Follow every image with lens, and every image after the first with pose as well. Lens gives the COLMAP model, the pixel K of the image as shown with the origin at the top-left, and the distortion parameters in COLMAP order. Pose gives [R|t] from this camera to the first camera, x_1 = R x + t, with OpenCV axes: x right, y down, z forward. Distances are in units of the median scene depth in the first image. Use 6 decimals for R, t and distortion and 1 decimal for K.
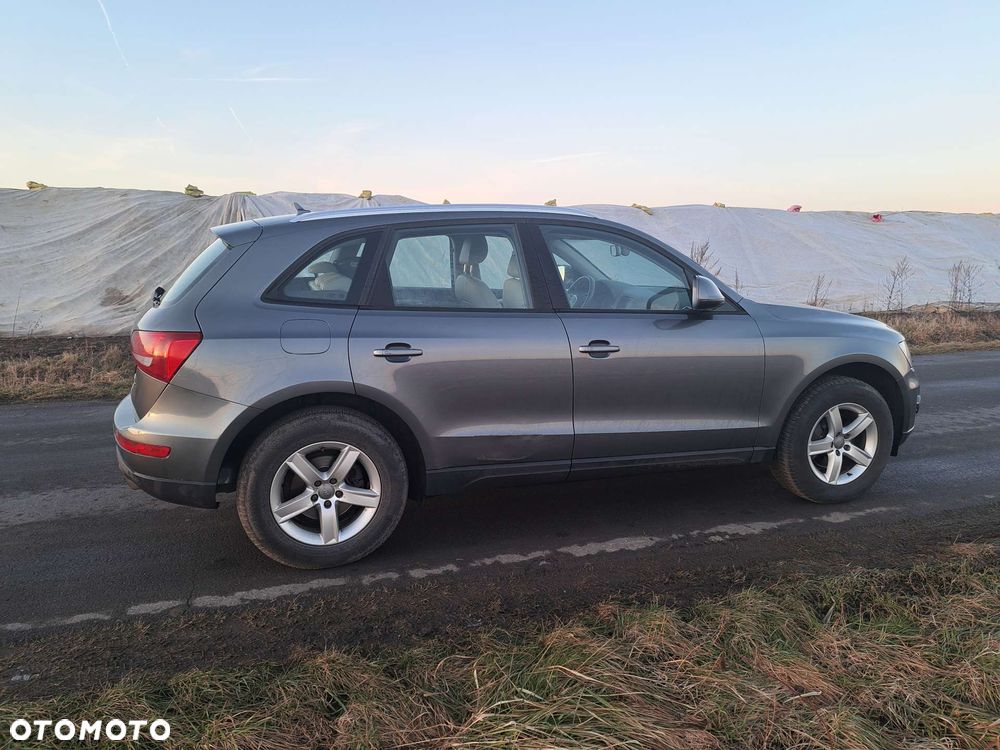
lens RADIAL K [[719.4, 0, 493.8], [0, 719.4, 377.3], [0, 0, 1]] dist [0.079737, -0.087748]
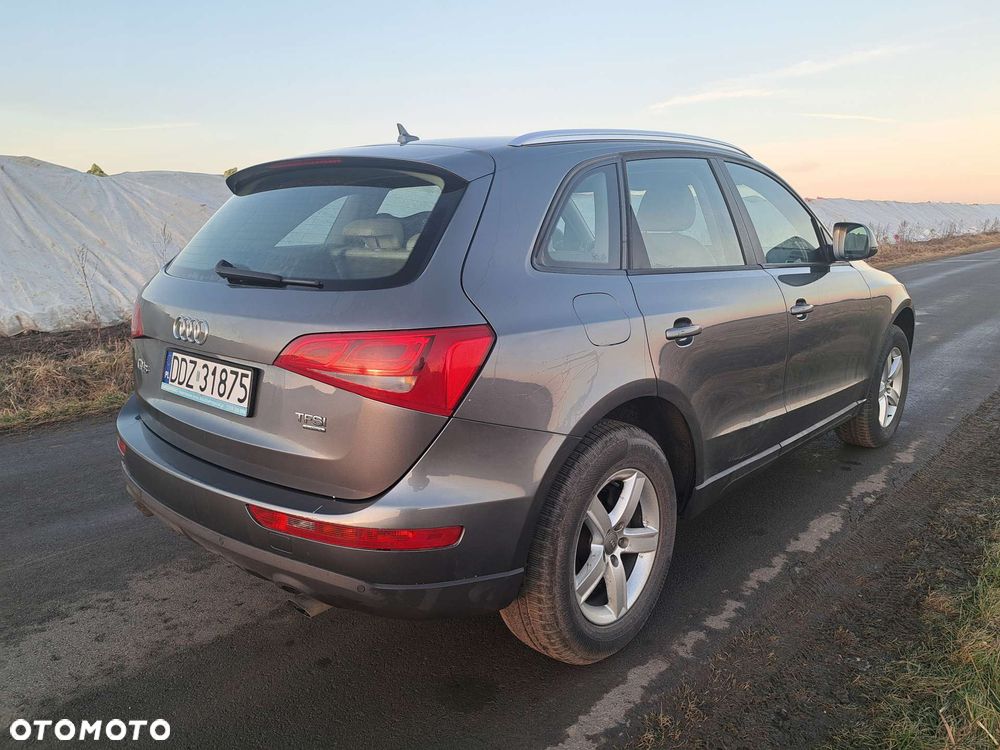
lens RADIAL K [[724.7, 0, 500.0], [0, 724.7, 375.0], [0, 0, 1]] dist [0.077772, -0.082480]
pose [[0.868067, -0.115754, 0.482764, -0.633916], [0.104388, 0.993256, 0.050453, -0.046327], [-0.485349, 0.006598, 0.874296, 0.440225]]
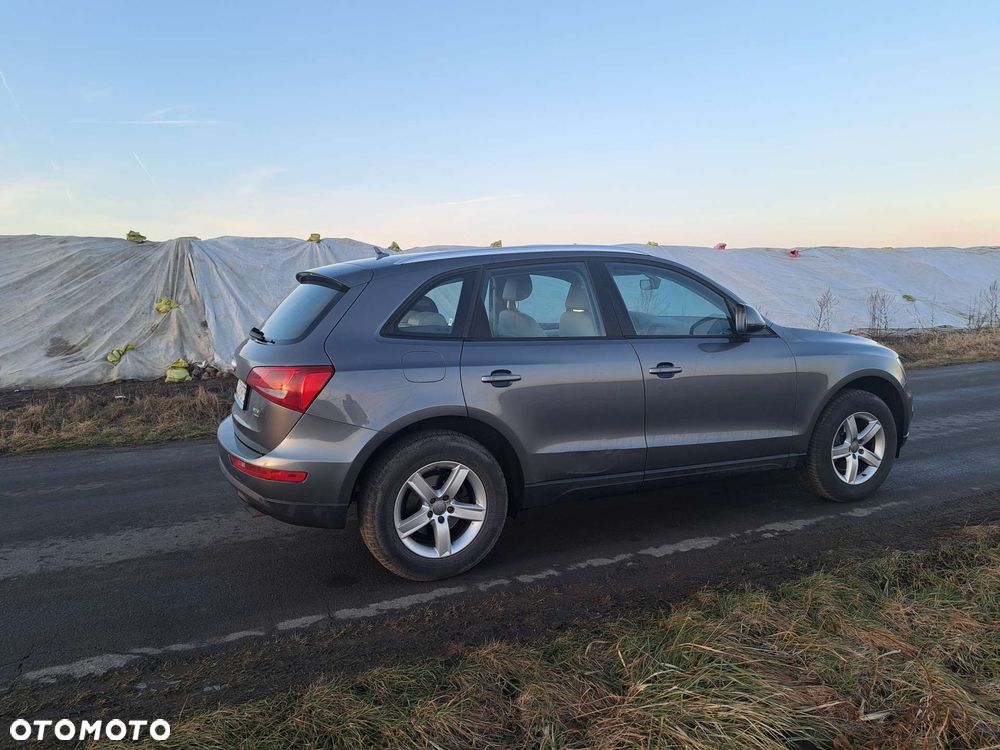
lens RADIAL K [[724.7, 0, 500.0], [0, 724.7, 375.0], [0, 0, 1]] dist [0.077772, -0.082480]
pose [[0.993075, -0.034891, 0.112183, -0.254769], [0.041343, 0.997590, -0.055714, 0.022255], [-0.109969, 0.059966, 0.992124, -0.110603]]
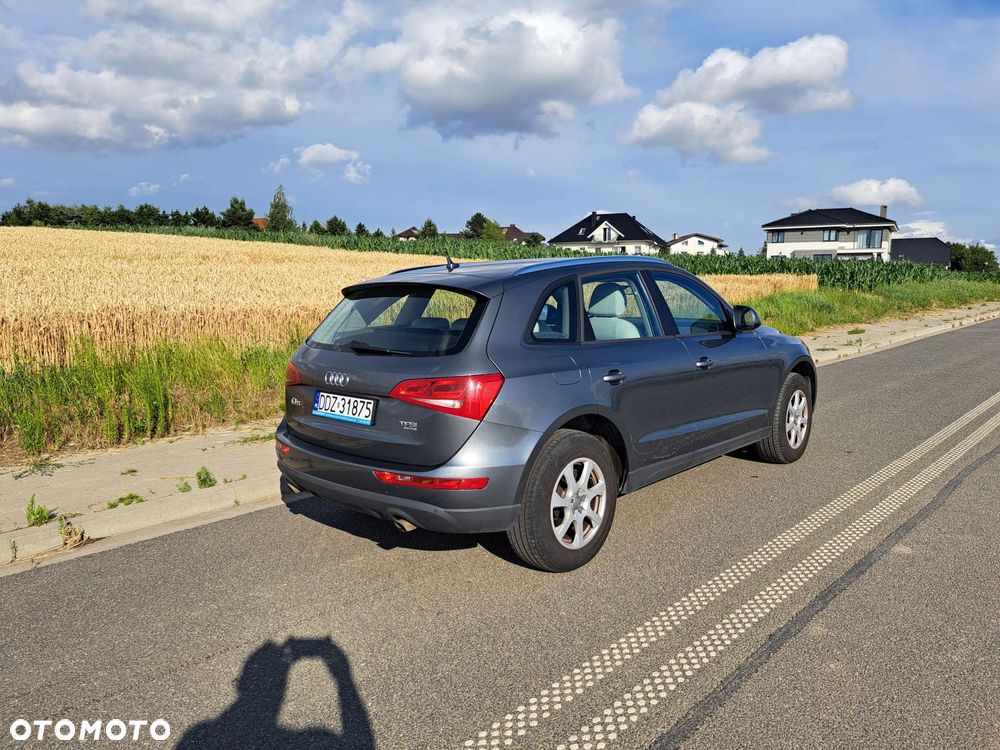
lens RADIAL K [[724.7, 0, 500.0], [0, 724.7, 375.0], [0, 0, 1]] dist [0.077772, -0.082480]
pose [[0.871826, -0.095569, 0.480402, -0.876804], [0.119158, 0.992698, -0.018764, -0.035687], [-0.475101, 0.073602, 0.876847, 0.001298]]
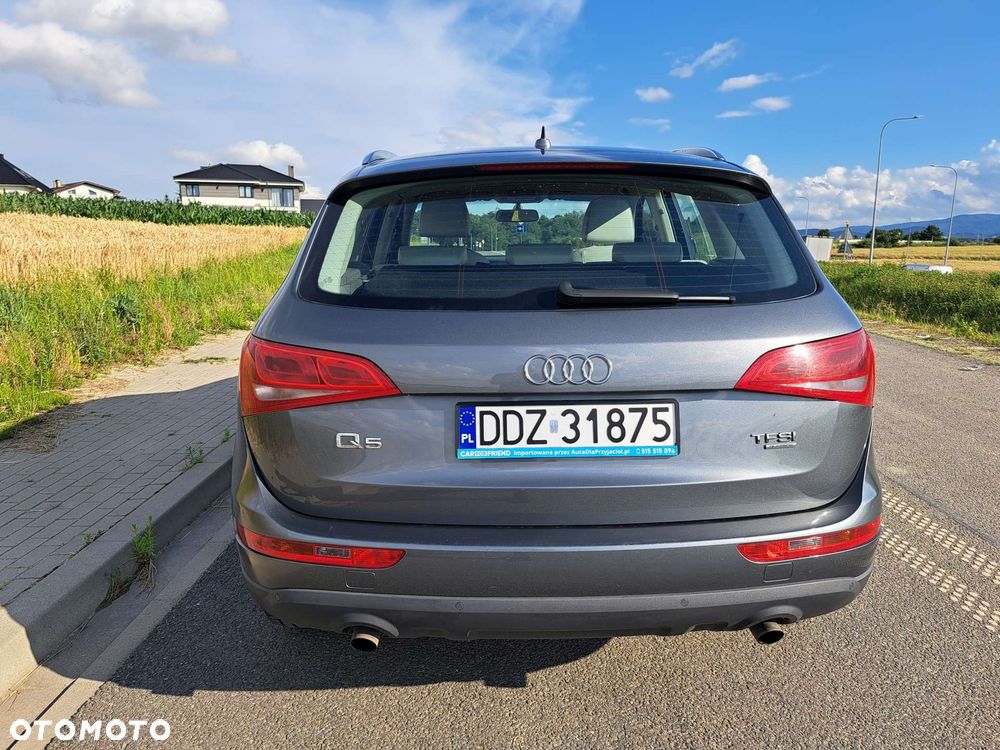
lens RADIAL K [[724.7, 0, 500.0], [0, 724.7, 375.0], [0, 0, 1]] dist [0.077772, -0.082480]
pose [[0.276352, -0.207122, 0.938472, -1.037771], [0.185287, 0.969663, 0.159445, -0.164765], [-0.943026, 0.129824, 0.306345, 0.999350]]
